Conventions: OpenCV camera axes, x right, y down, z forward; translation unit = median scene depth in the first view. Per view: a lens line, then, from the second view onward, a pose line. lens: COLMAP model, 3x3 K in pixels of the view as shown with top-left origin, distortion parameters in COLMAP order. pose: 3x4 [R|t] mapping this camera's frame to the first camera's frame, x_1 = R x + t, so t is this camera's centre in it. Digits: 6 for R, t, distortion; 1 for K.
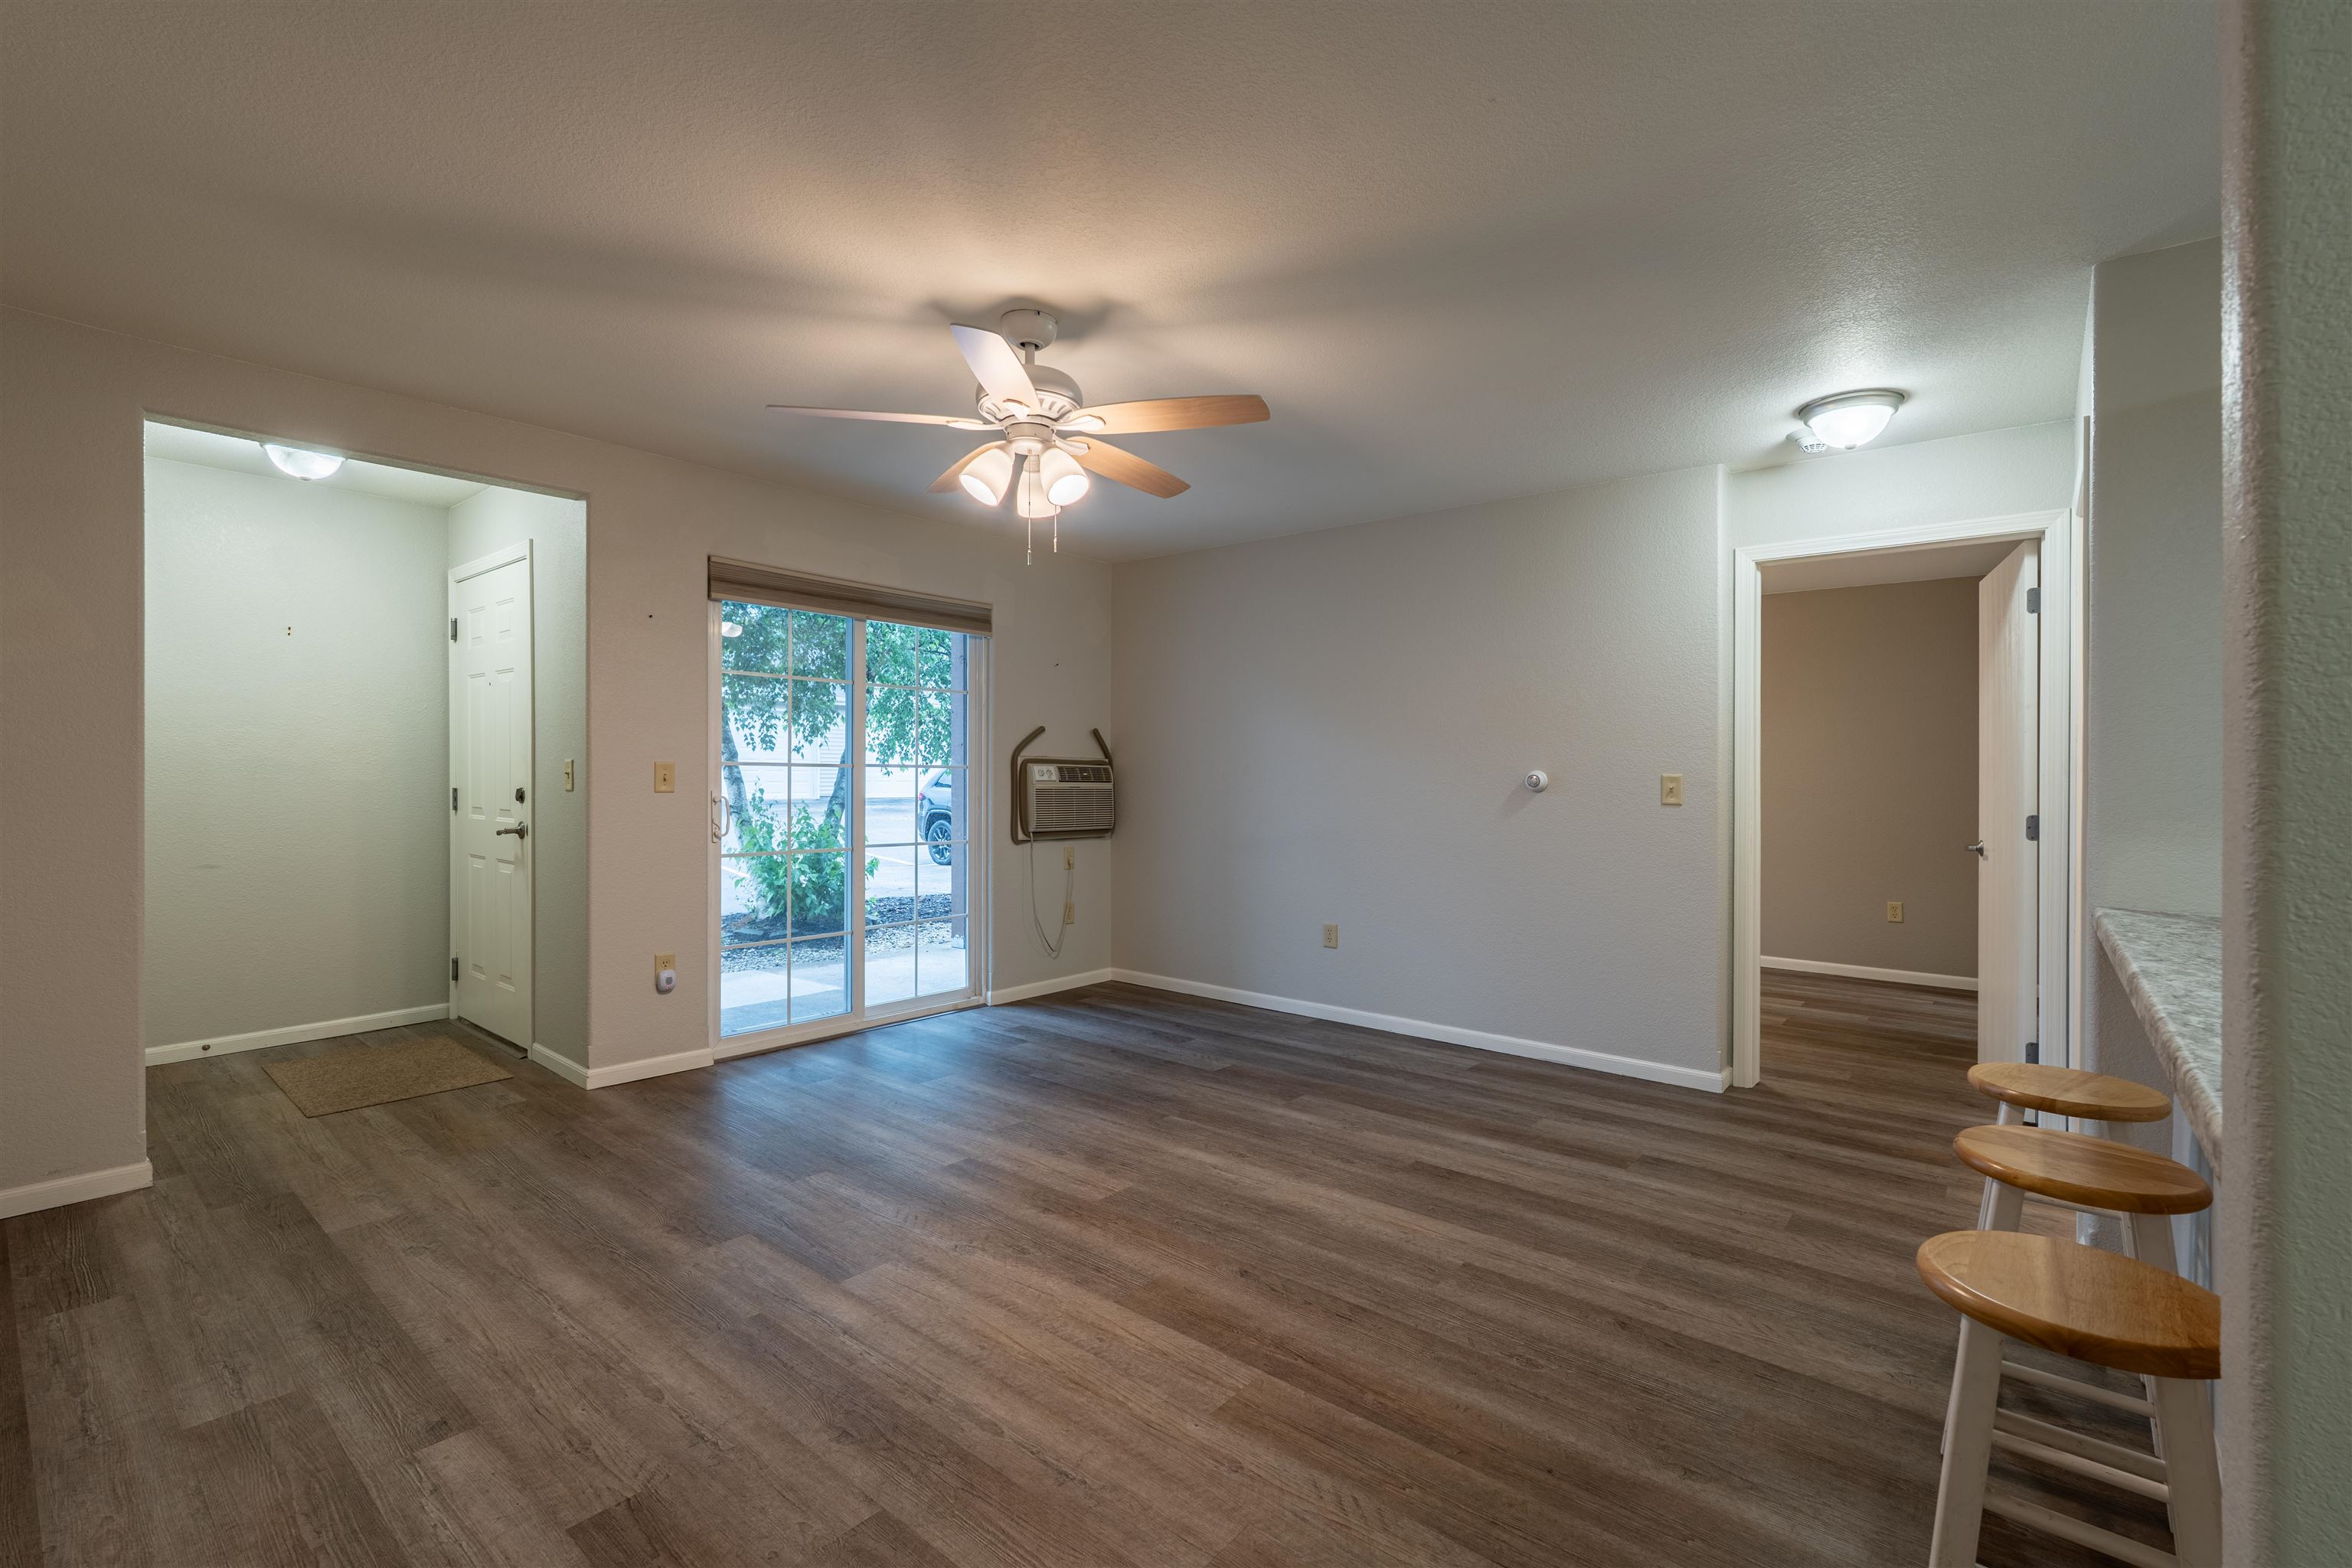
lens RADIAL K [[1029.2, 0, 1177.8], [0, 1029.2, 786.2], [0, 0, 1]] dist [-0.003755, -0.000055]
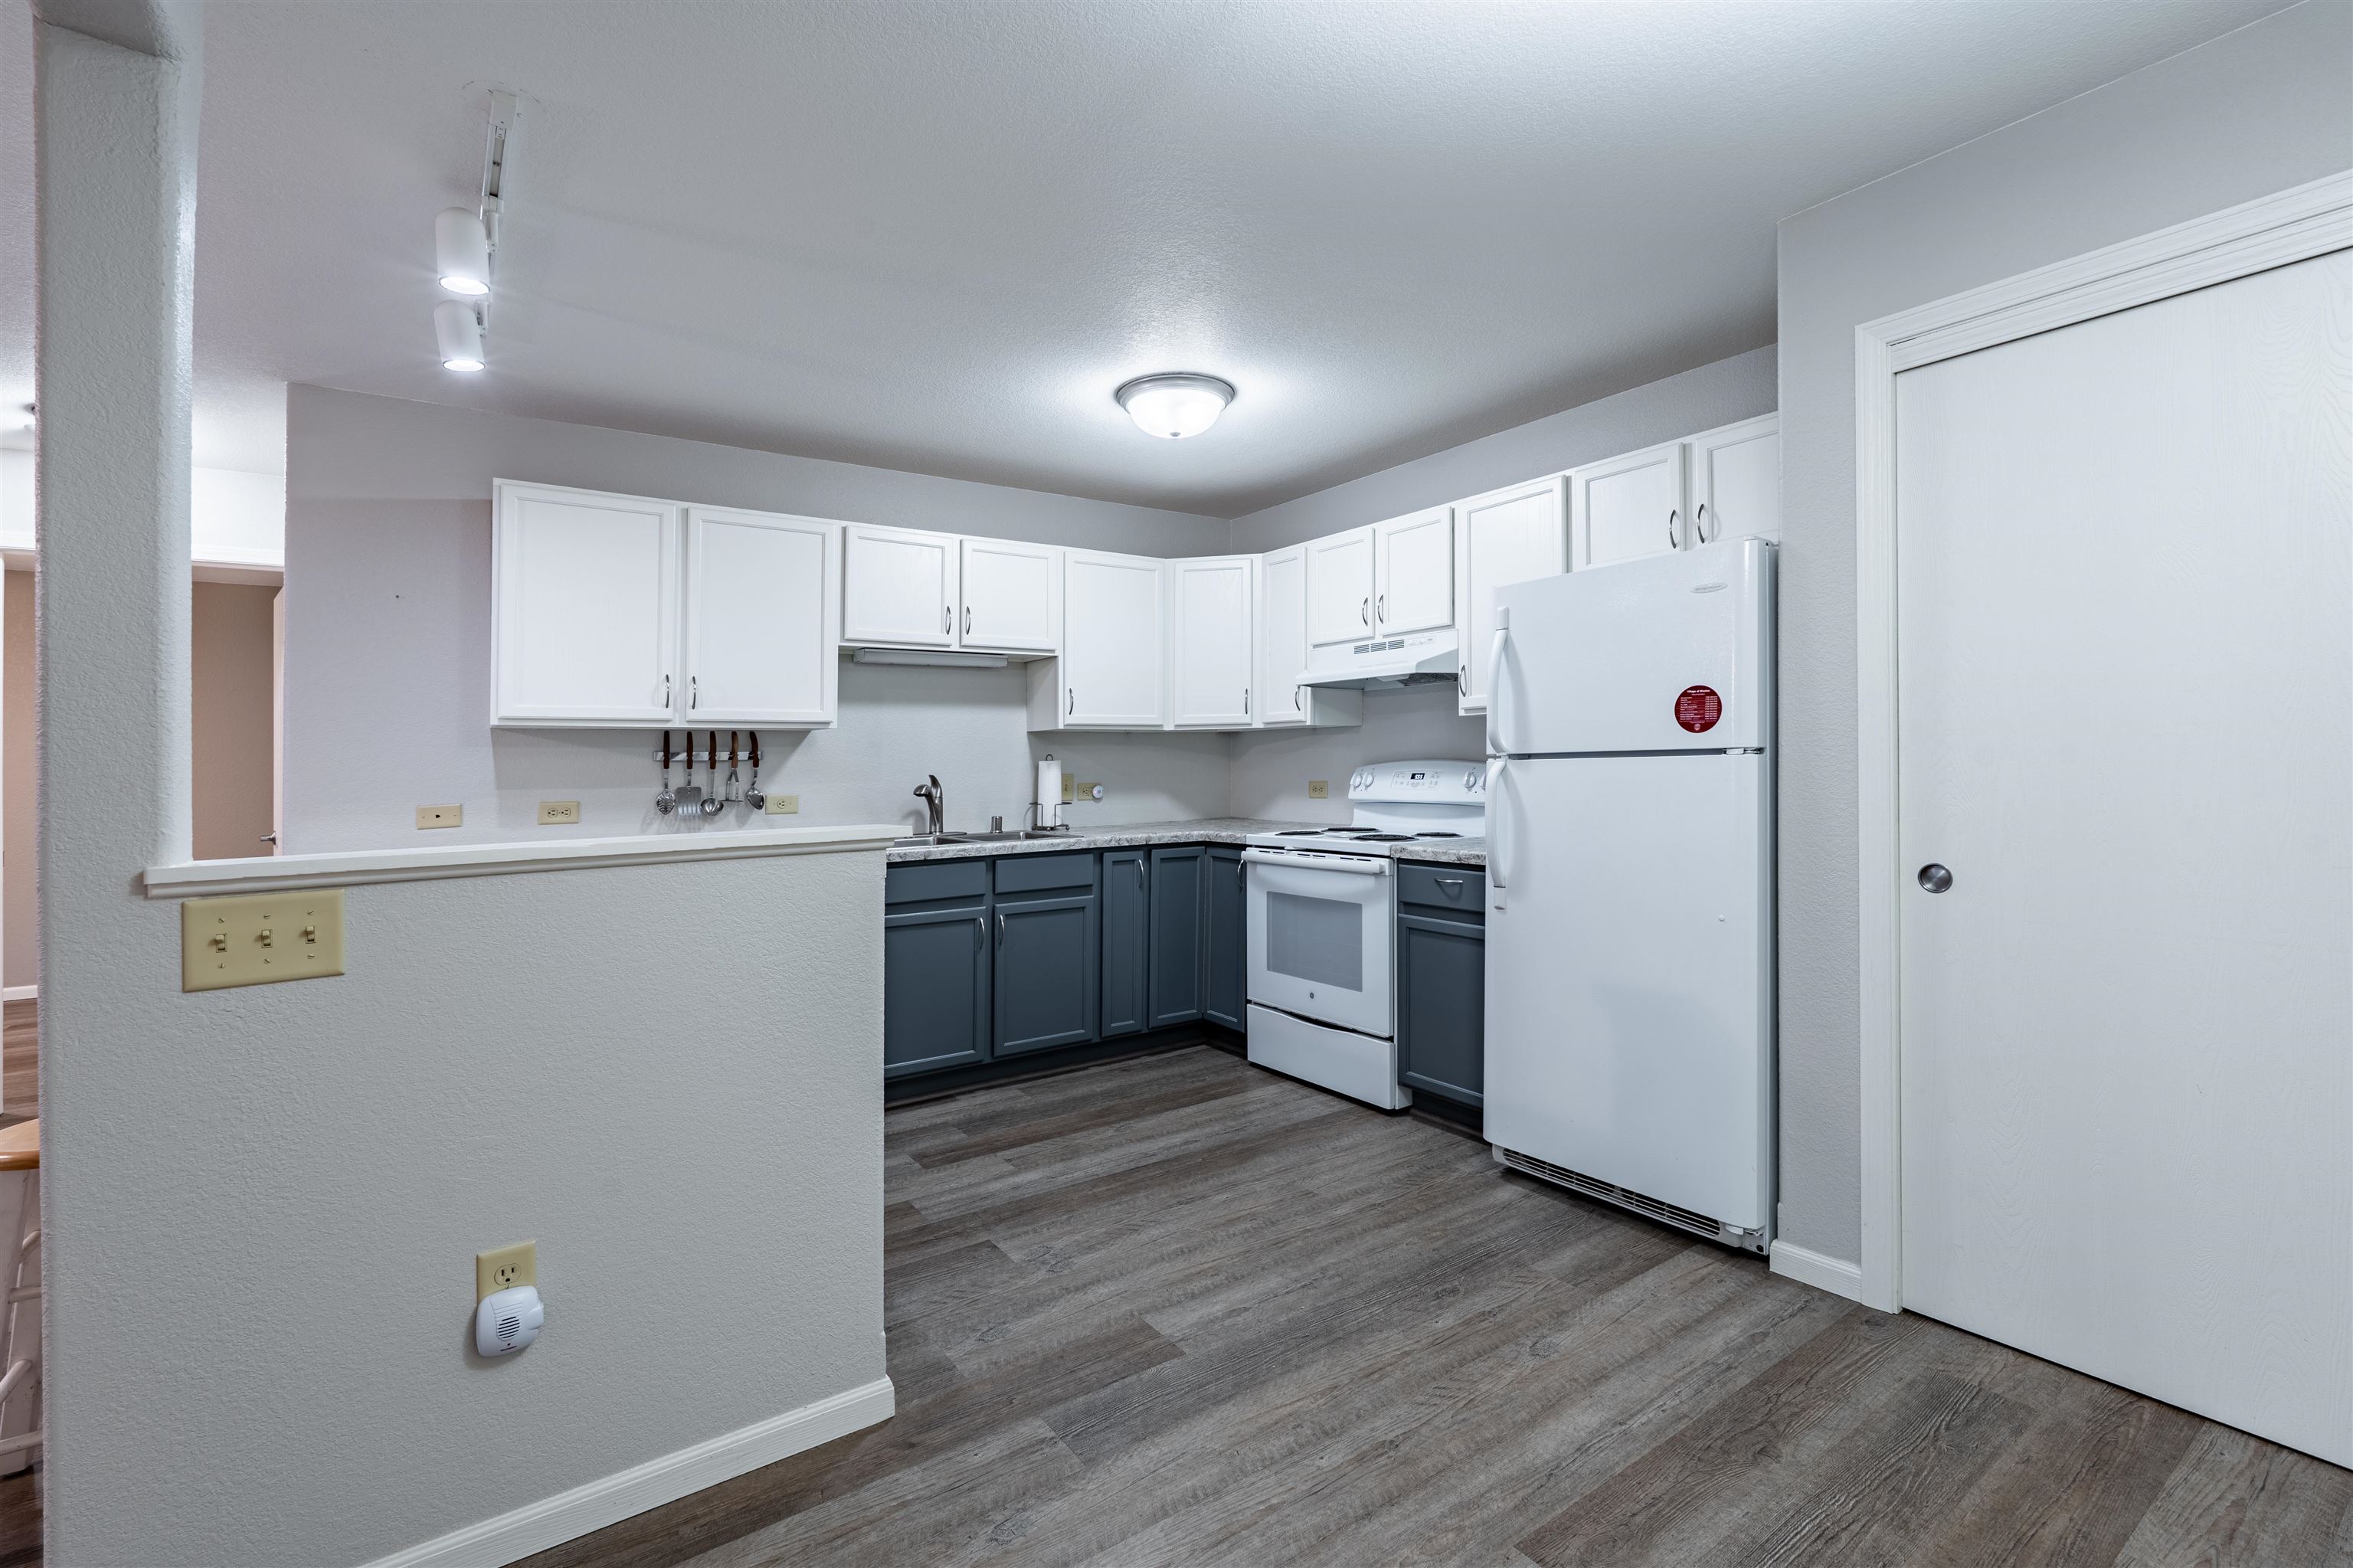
lens RADIAL K [[1034.2, 0, 1167.1], [0, 1034.2, 778.2], [0, 0, 1]] dist [-0.004324, -0.000190]
pose [[0.273882, -0.030372, 0.961284, -0.040358], [0.033596, 0.999193, 0.021998, 0.002932], [-0.961176, 0.026271, 0.274682, -0.320567]]
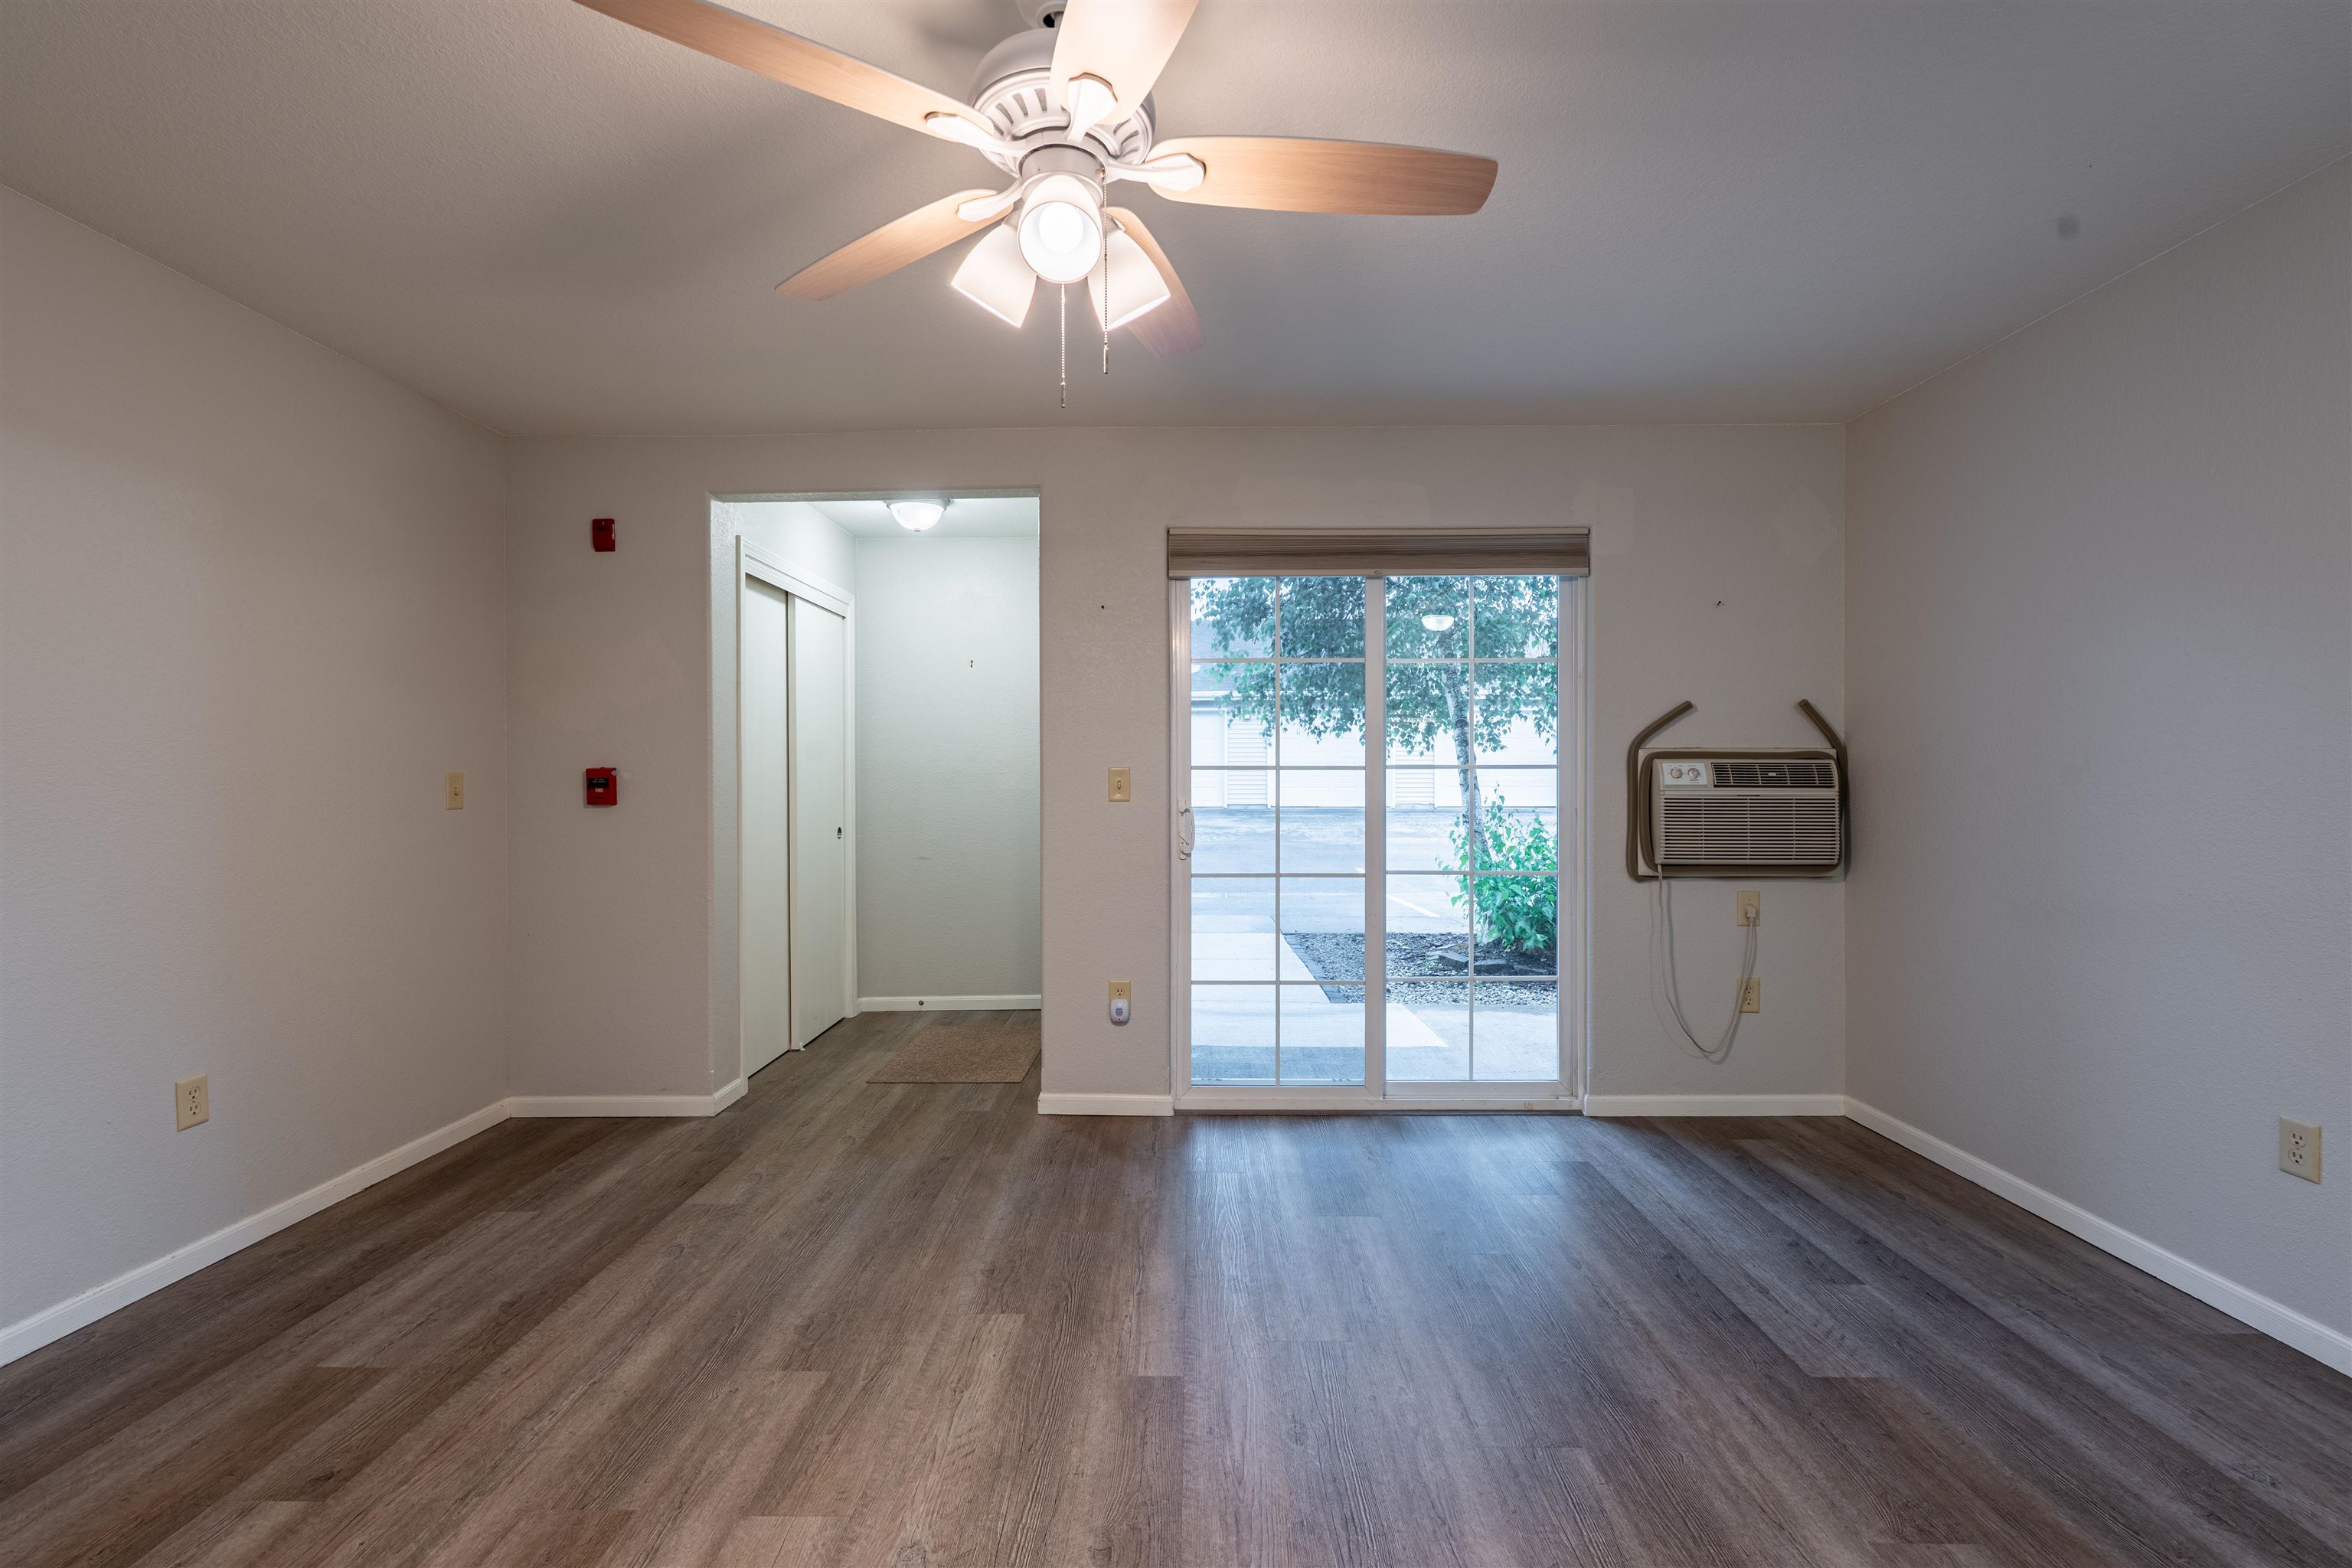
lens RADIAL K [[1029.2, 0, 1177.8], [0, 1029.2, 786.2], [0, 0, 1]] dist [-0.003755, -0.000055]
pose [[0.628452, -0.004382, -0.777836, 0.283483], [0.000912, 0.999988, -0.004897, -0.003336], [0.777848, 0.002368, 0.628448, 0.571552]]
